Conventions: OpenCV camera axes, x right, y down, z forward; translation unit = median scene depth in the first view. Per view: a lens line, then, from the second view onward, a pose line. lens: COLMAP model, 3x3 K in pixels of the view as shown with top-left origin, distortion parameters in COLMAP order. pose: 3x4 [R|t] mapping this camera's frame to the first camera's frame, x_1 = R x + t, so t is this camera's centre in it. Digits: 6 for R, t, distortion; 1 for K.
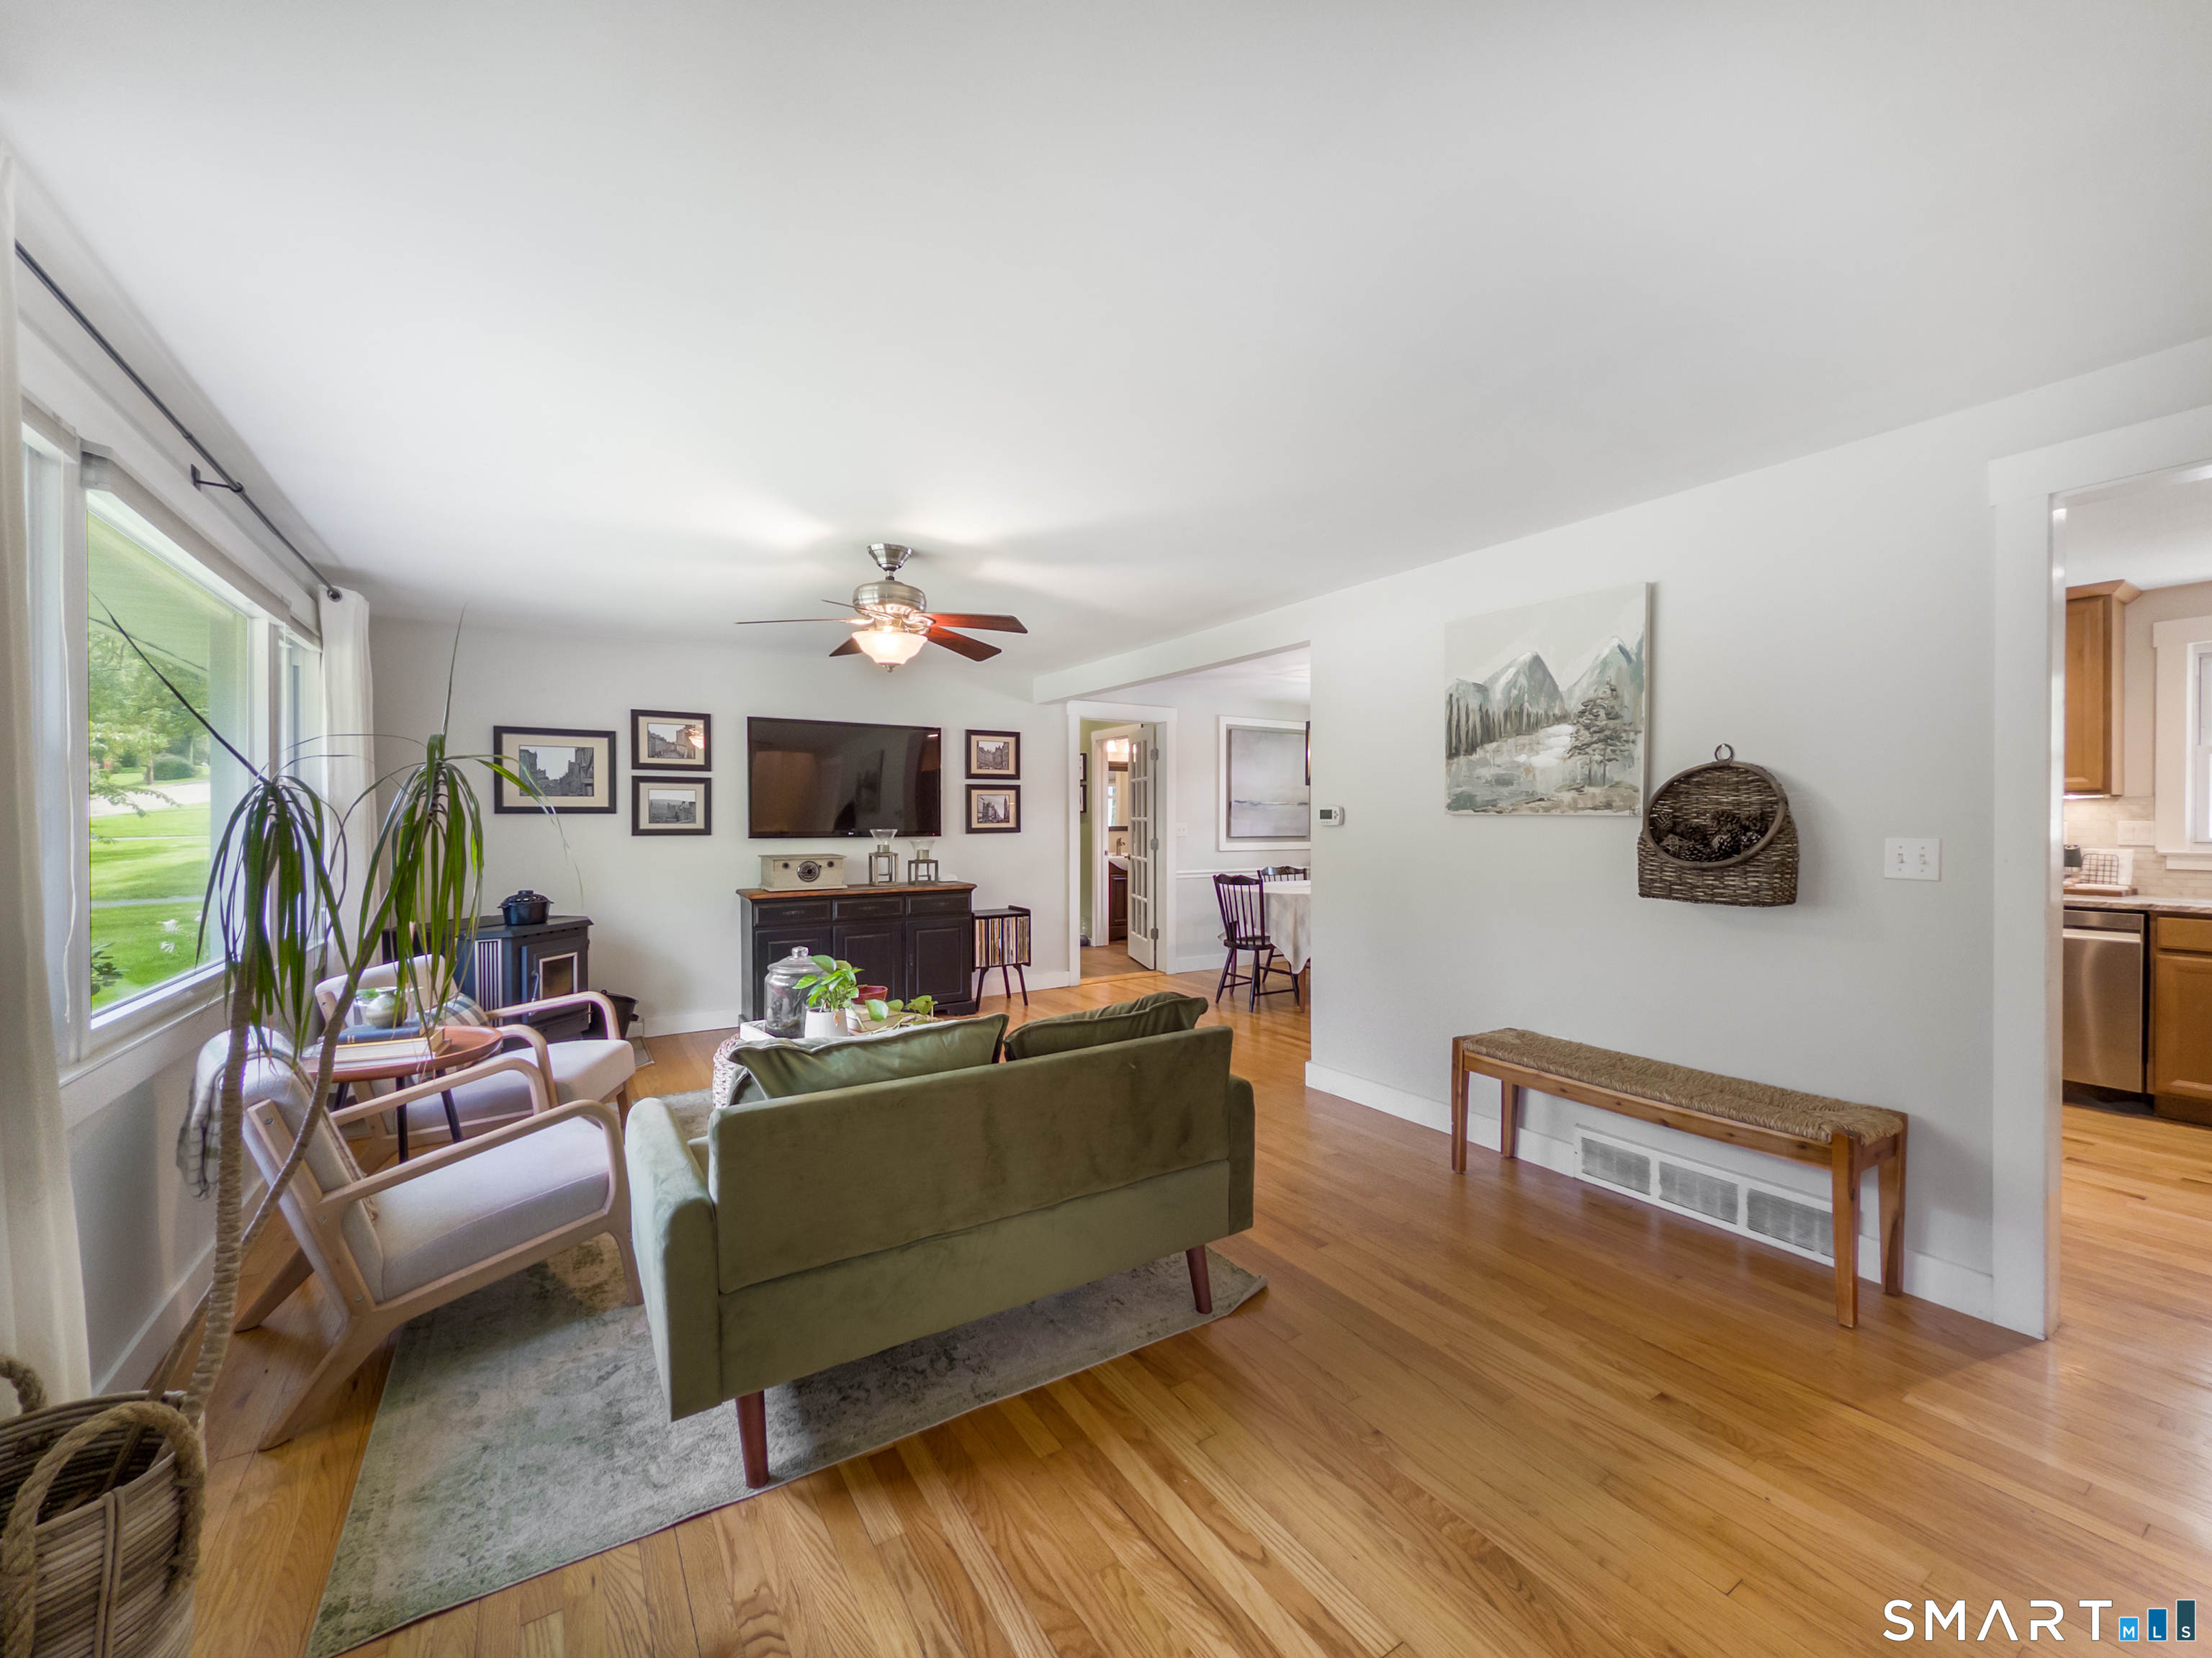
lens RADIAL K [[887.4, 0, 1105.4], [0, 887.4, 834.4], [0, 0, 1]] dist [-0.000486, -0.000246]
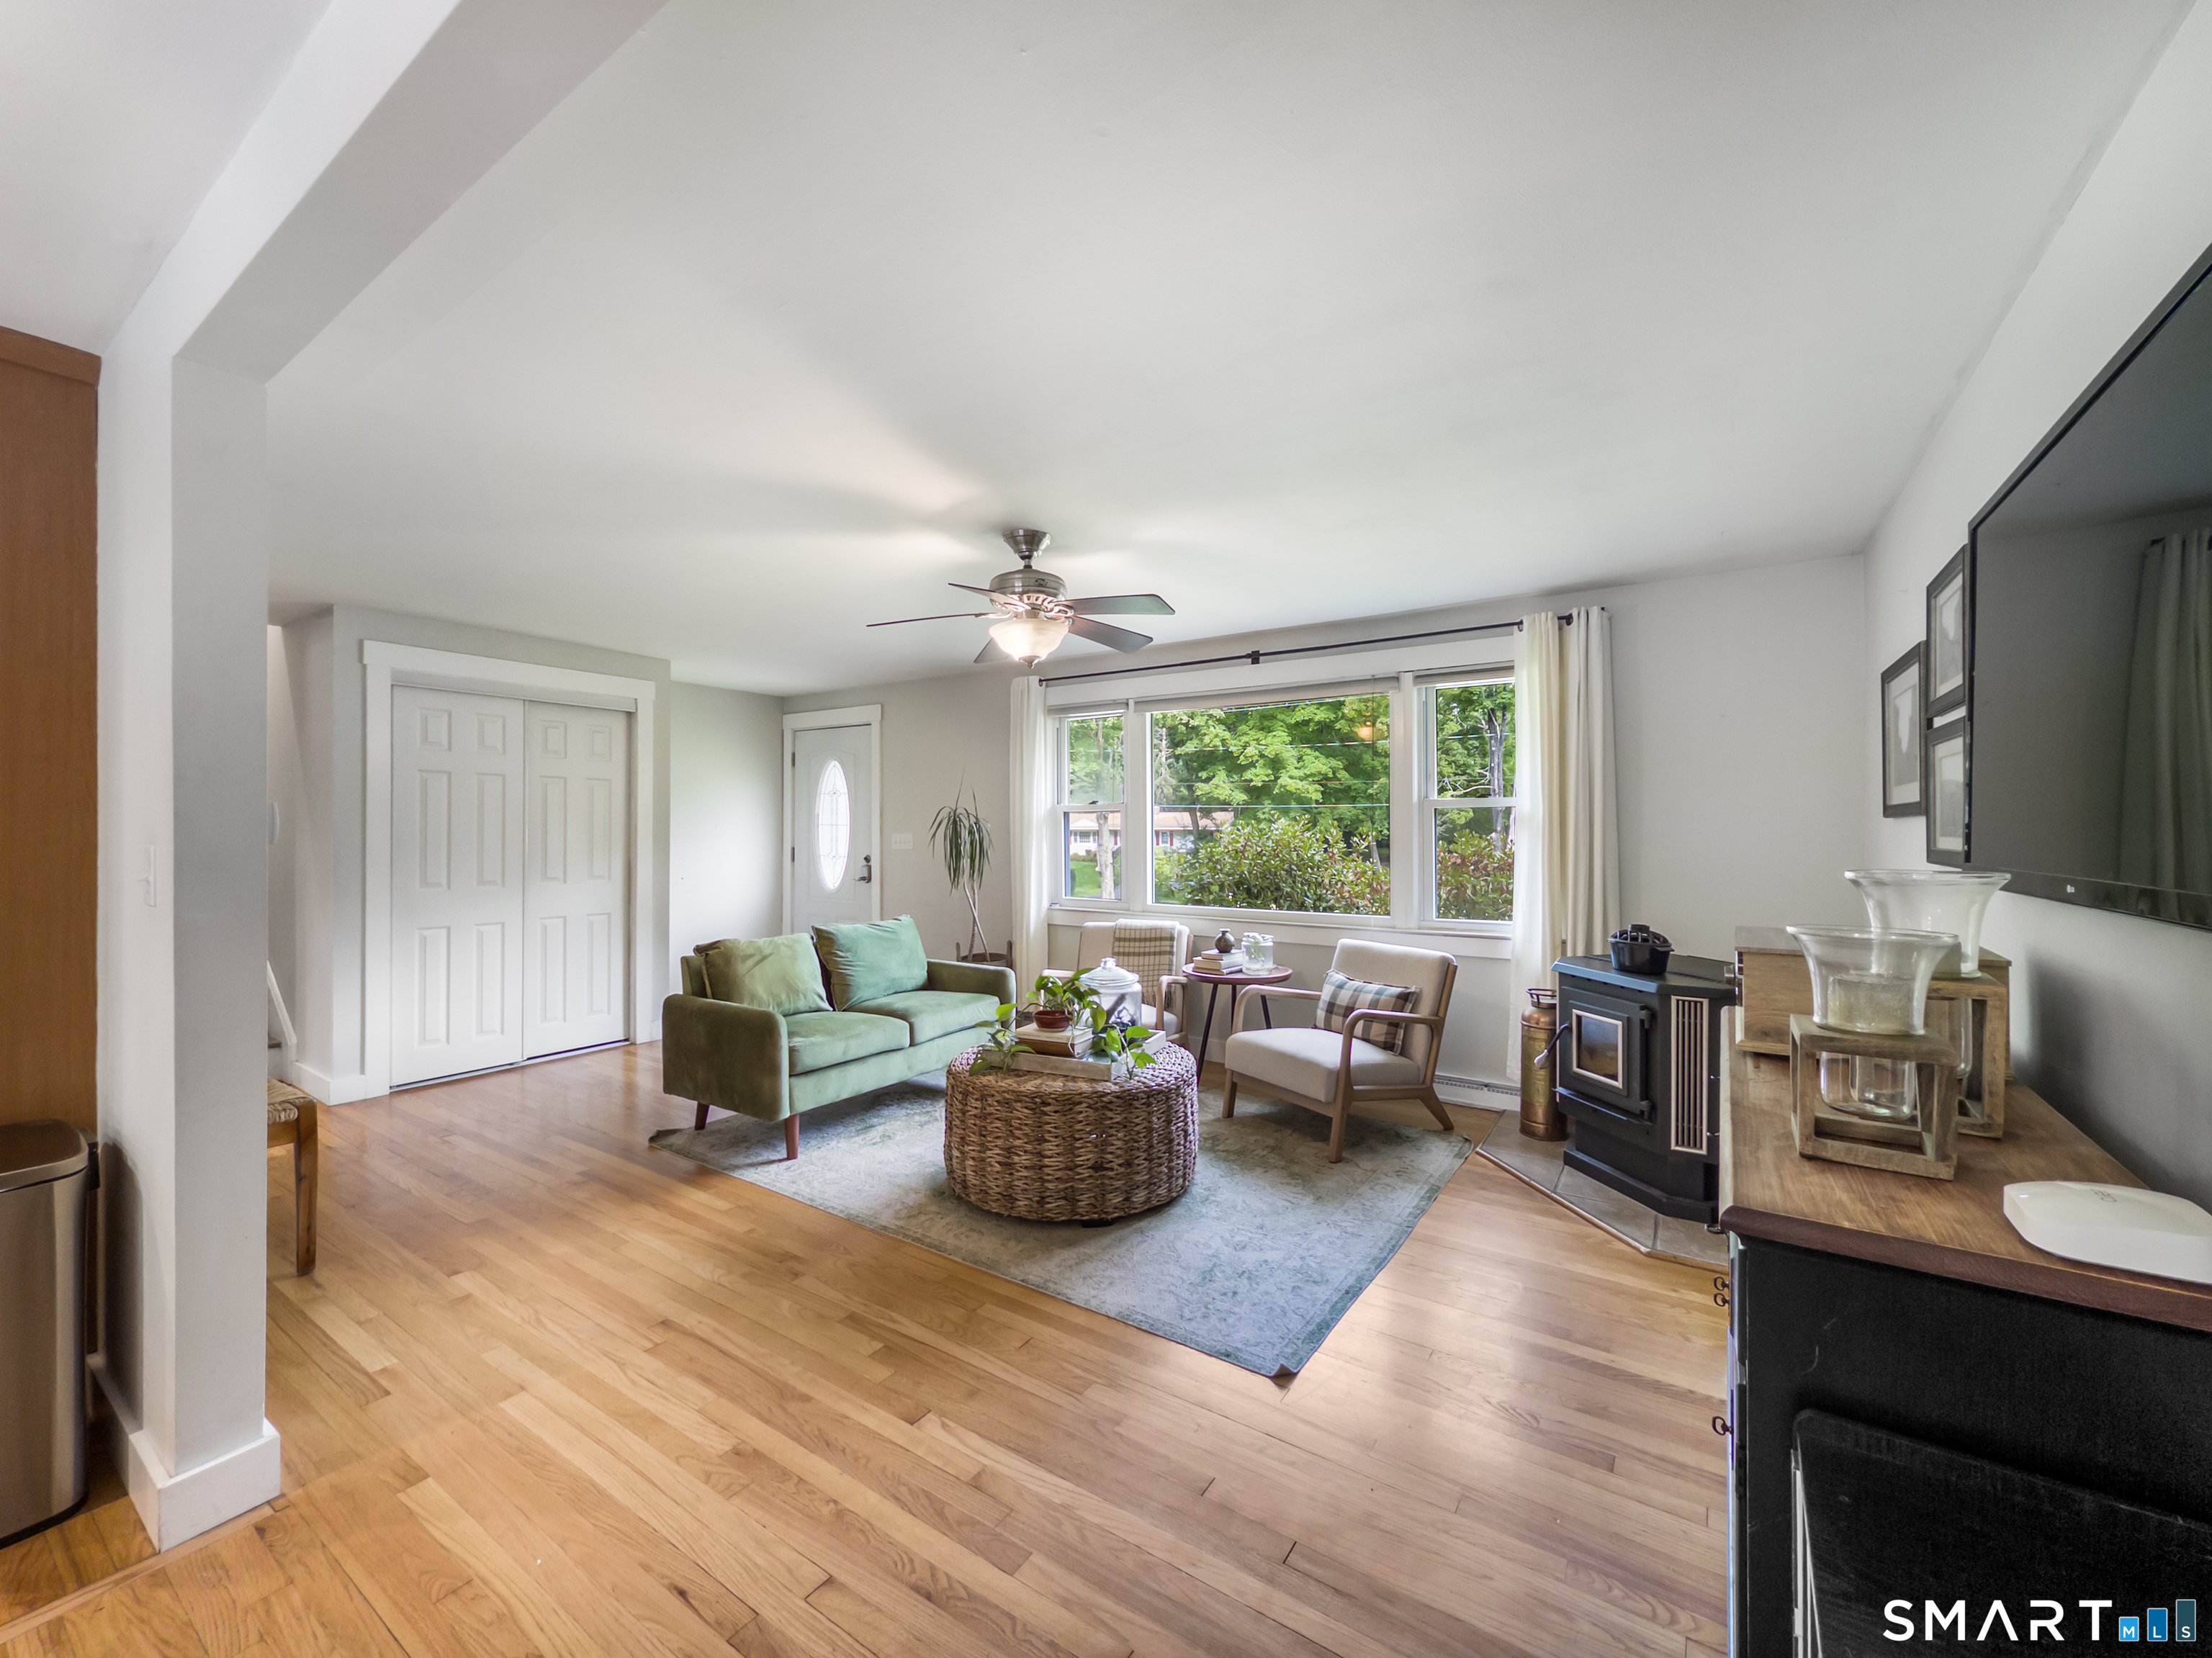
lens RADIAL K [[880.7, 0, 1108.4], [0, 880.7, 829.7], [0, 0, 1]] dist [-0.000655, -0.000049]
pose [[-0.915295, 0.003466, -0.402768, 0.033451], [-0.003672, 0.999850, 0.016950, -0.021153], [0.402767, 0.016993, -0.915145, 1.238316]]
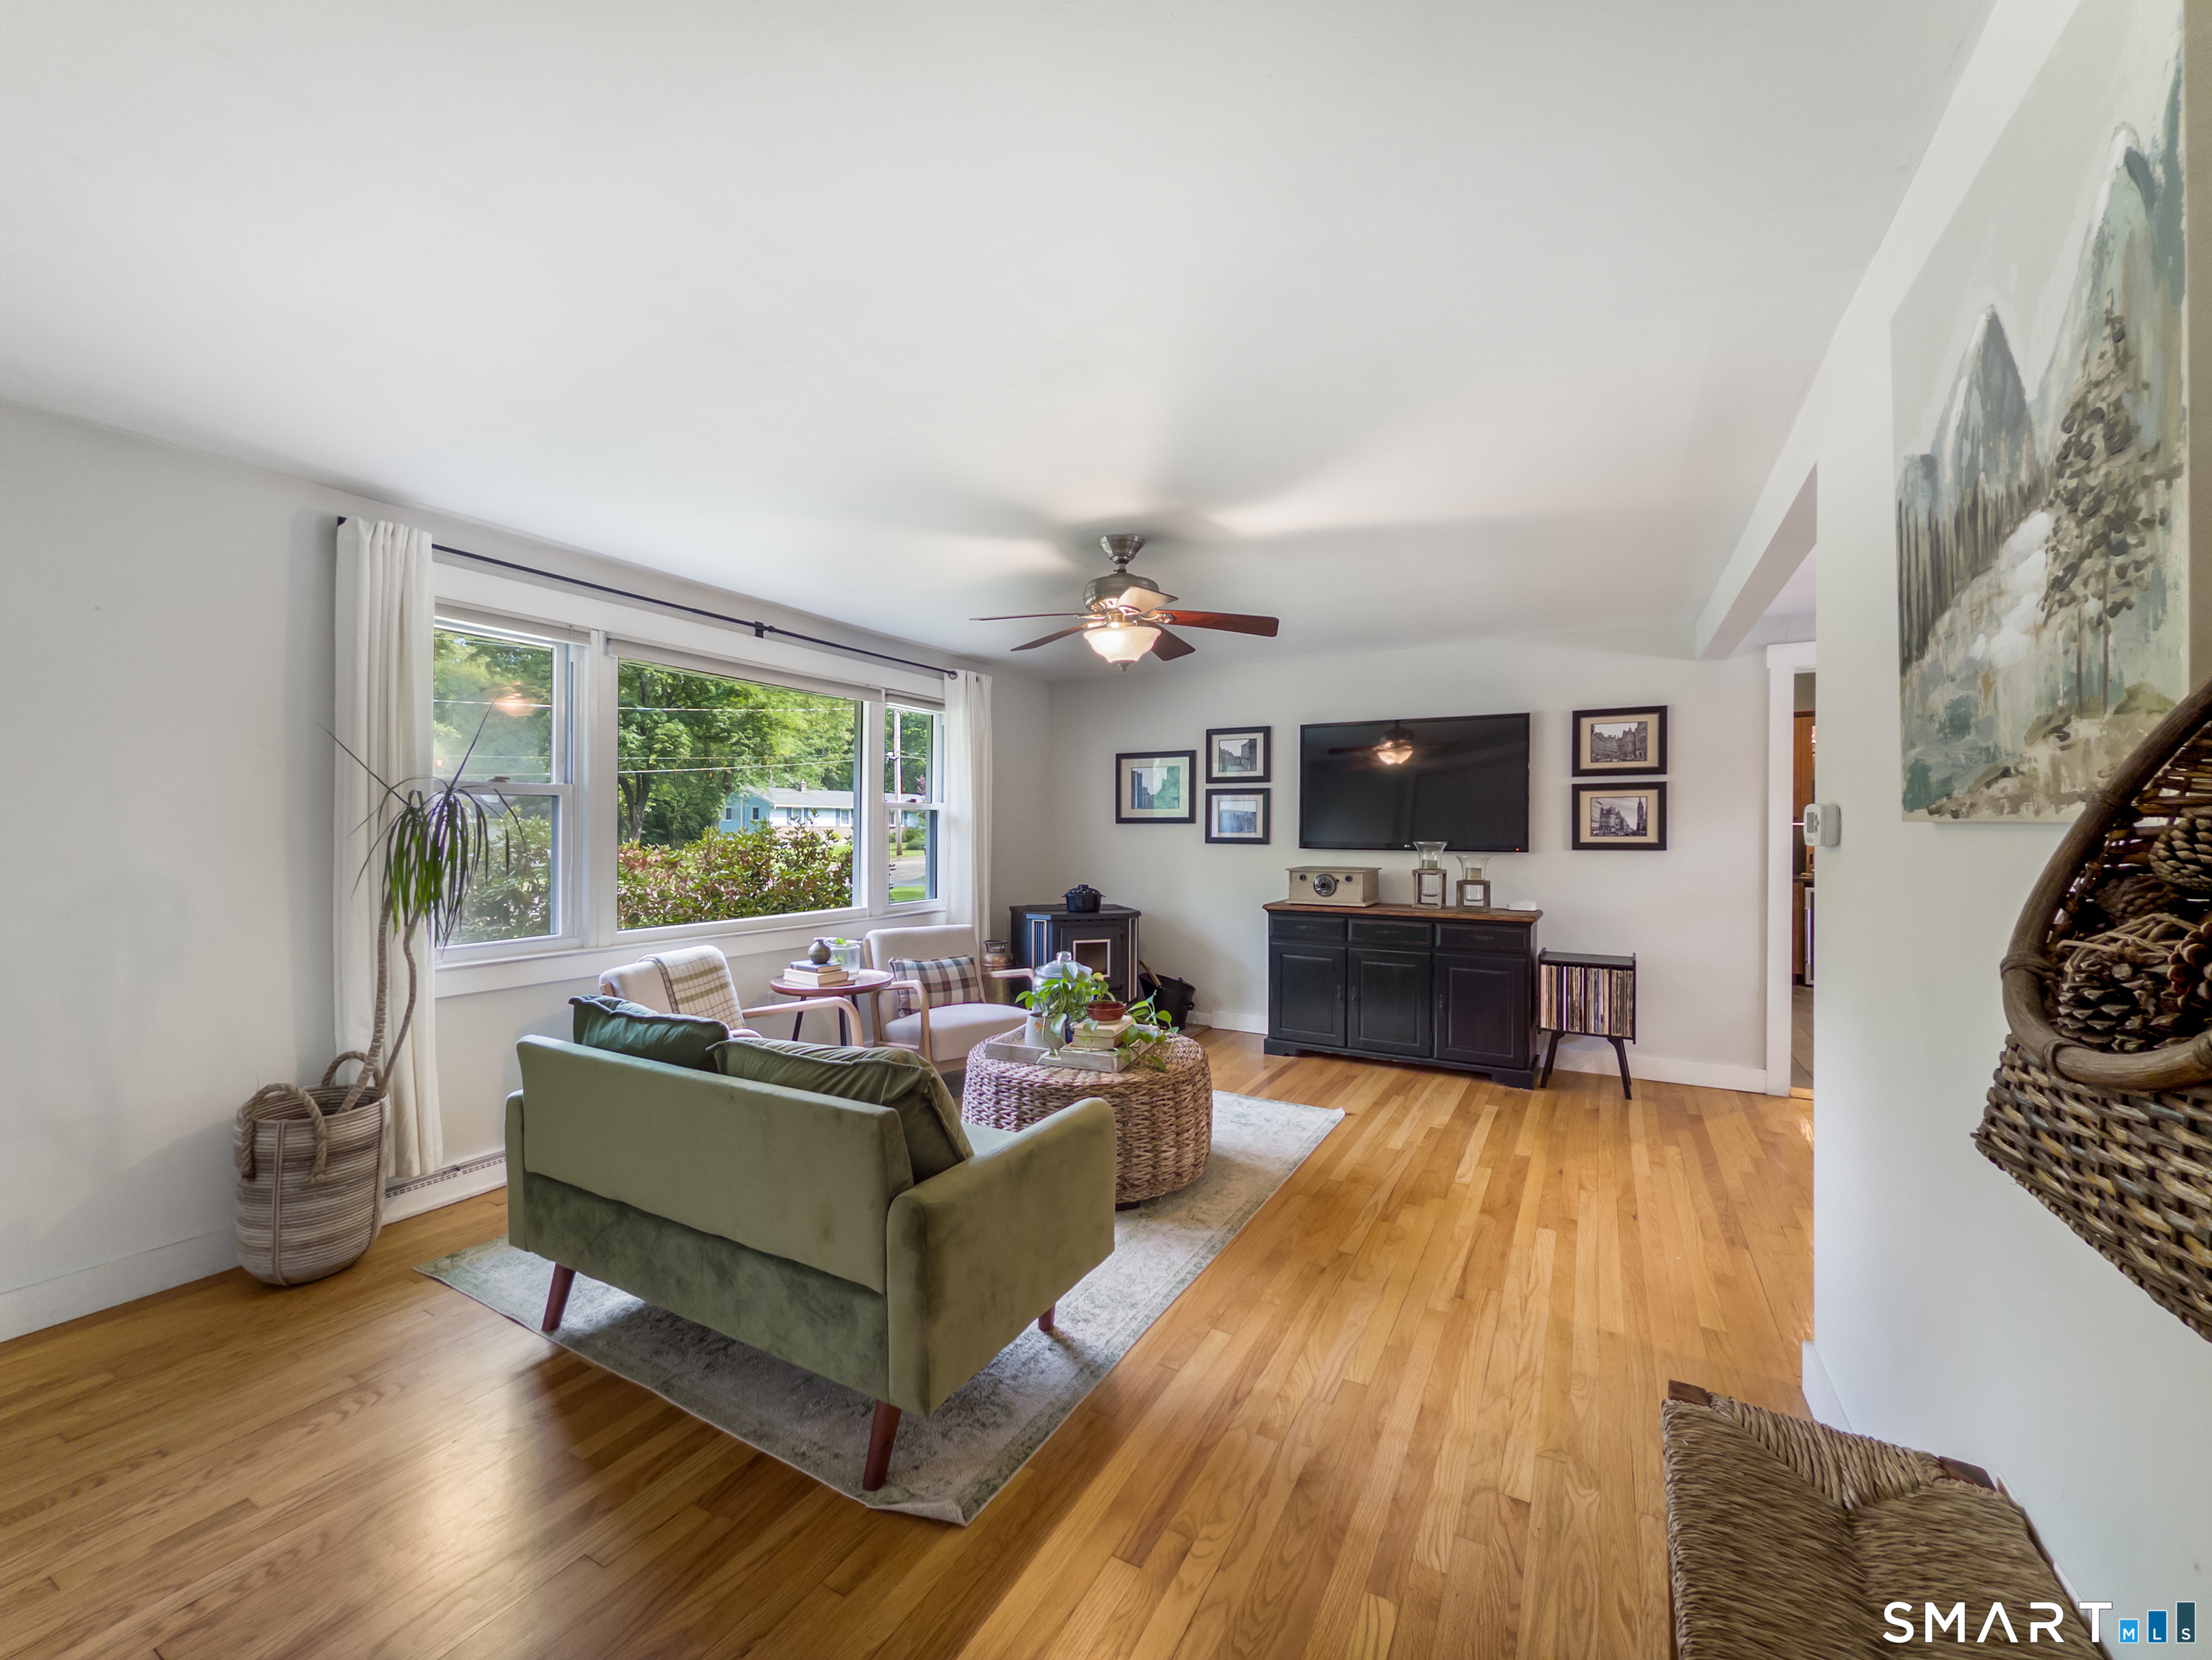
lens RADIAL K [[887.5, 0, 1103.5], [0, 887.5, 831.2], [0, 0, 1]] dist [0.001631, -0.000045]
pose [[0.476858, 0.006947, -0.878953, 0.380682], [-0.021322, 0.999766, -0.003666, -0.006459], [0.878722, 0.020490, 0.476895, 0.356091]]
